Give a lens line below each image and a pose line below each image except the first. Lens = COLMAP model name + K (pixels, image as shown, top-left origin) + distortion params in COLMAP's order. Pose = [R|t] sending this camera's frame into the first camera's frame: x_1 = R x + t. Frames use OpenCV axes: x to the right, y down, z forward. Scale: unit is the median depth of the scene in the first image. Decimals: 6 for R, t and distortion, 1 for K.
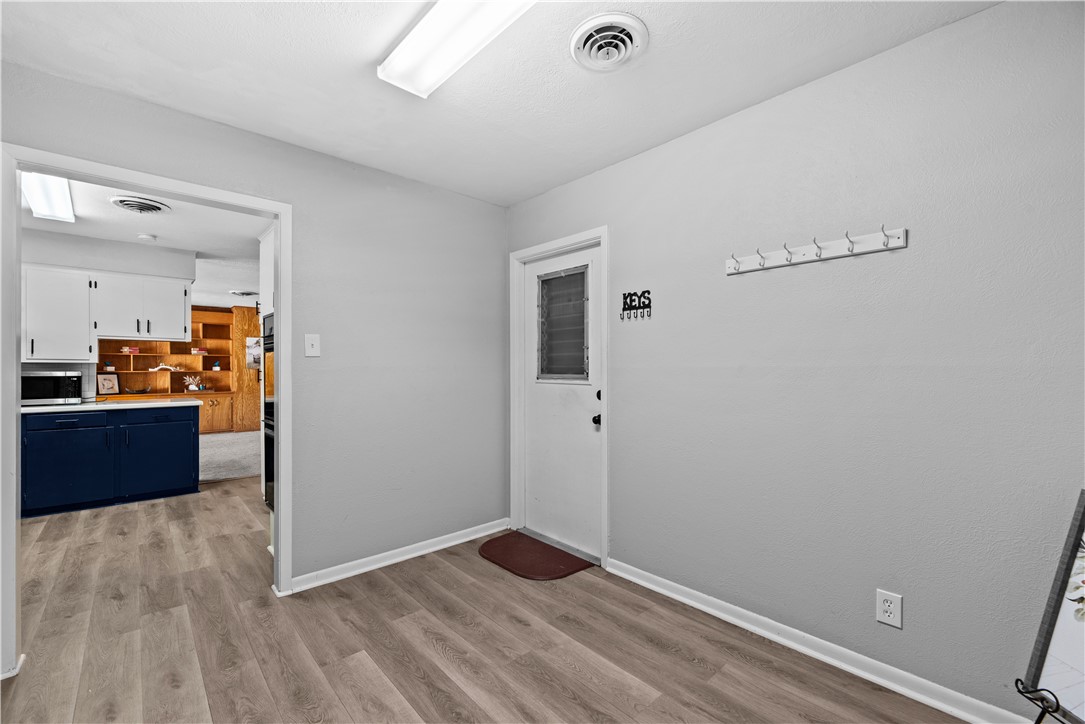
lens RADIAL K [[471.6, 0, 542.1], [0, 471.6, 369.9], [0, 0, 1]] dist [-0.002320, -0.000399]
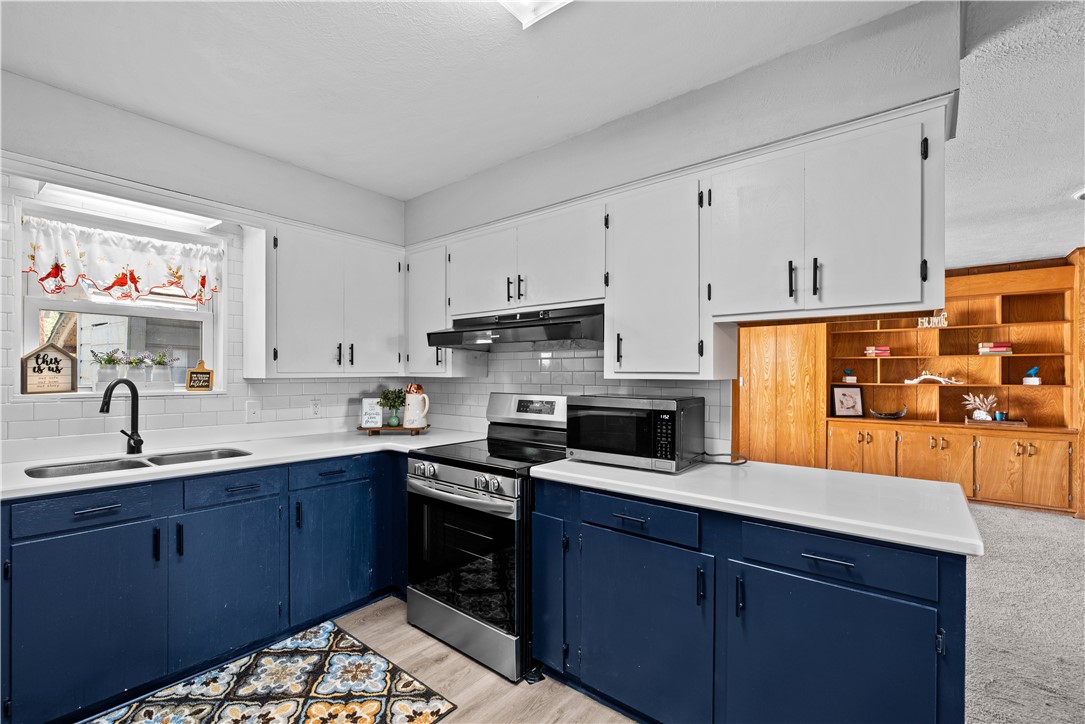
lens RADIAL K [[471.6, 0, 547.7], [0, 471.6, 371.3], [0, 0, 1]] dist [-0.002320, -0.000399]
pose [[0.171576, 0.000433, -0.985171, -0.289670], [-0.003659, 0.999993, -0.000197, -0.011727], [0.985164, 0.003638, 0.171577, 0.410407]]
